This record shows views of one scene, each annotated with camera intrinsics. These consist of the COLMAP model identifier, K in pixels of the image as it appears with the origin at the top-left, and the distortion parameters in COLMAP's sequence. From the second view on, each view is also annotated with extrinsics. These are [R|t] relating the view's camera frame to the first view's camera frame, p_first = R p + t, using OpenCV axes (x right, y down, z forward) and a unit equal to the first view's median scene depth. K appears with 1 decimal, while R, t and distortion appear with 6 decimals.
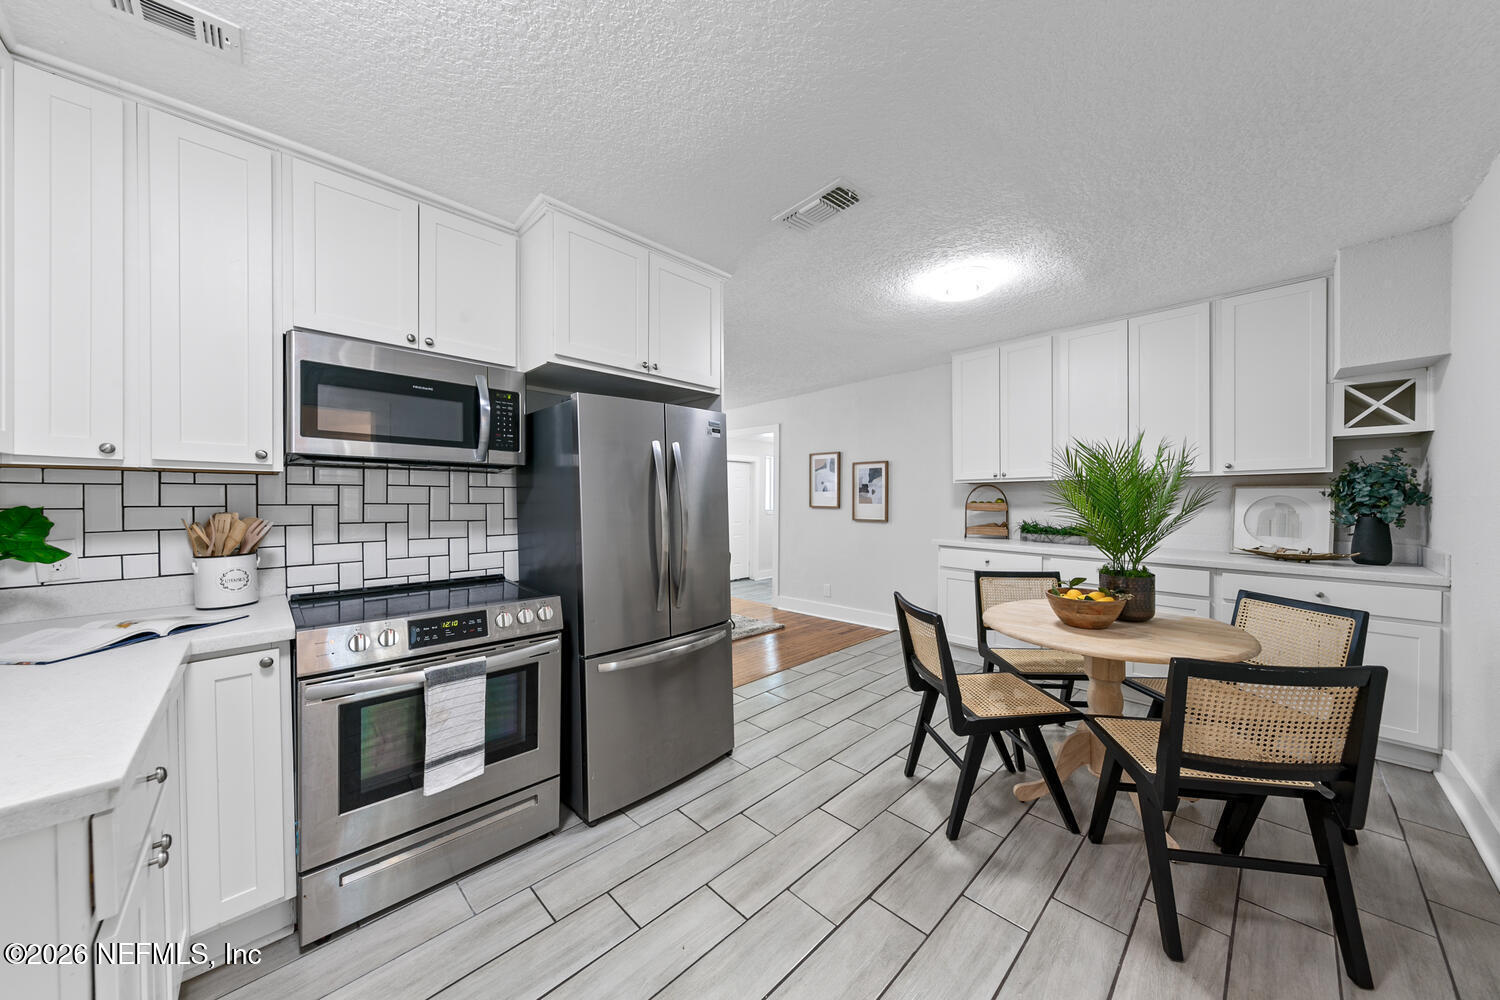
lens RADIAL K [[510.3, 0, 737.8], [0, 510.3, 491.6], [0, 0, 1]] dist [0.000583, 0.000135]
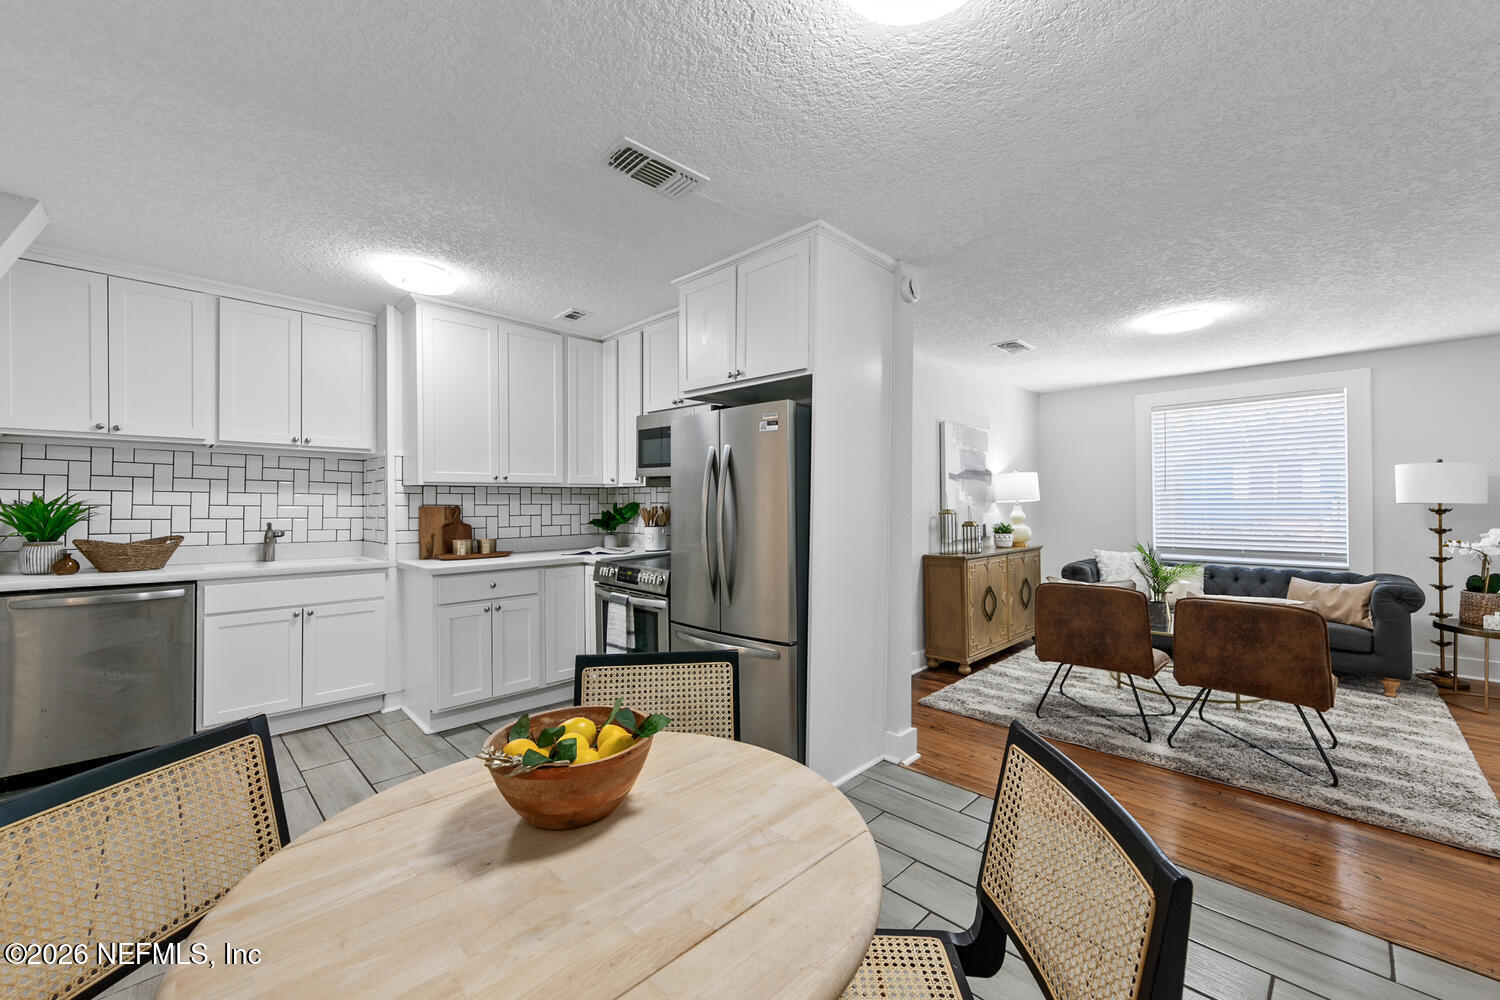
lens RADIAL K [[586.4, 0, 750.0], [0, 586.4, 500.0], [0, 0, 1]] dist [0.000227, 0.000034]
pose [[0.032781, 0.002391, -0.999460, 0.898033], [0.013184, 0.999909, 0.002825, 0.009935], [0.999376, -0.013269, 0.032747, 0.852086]]
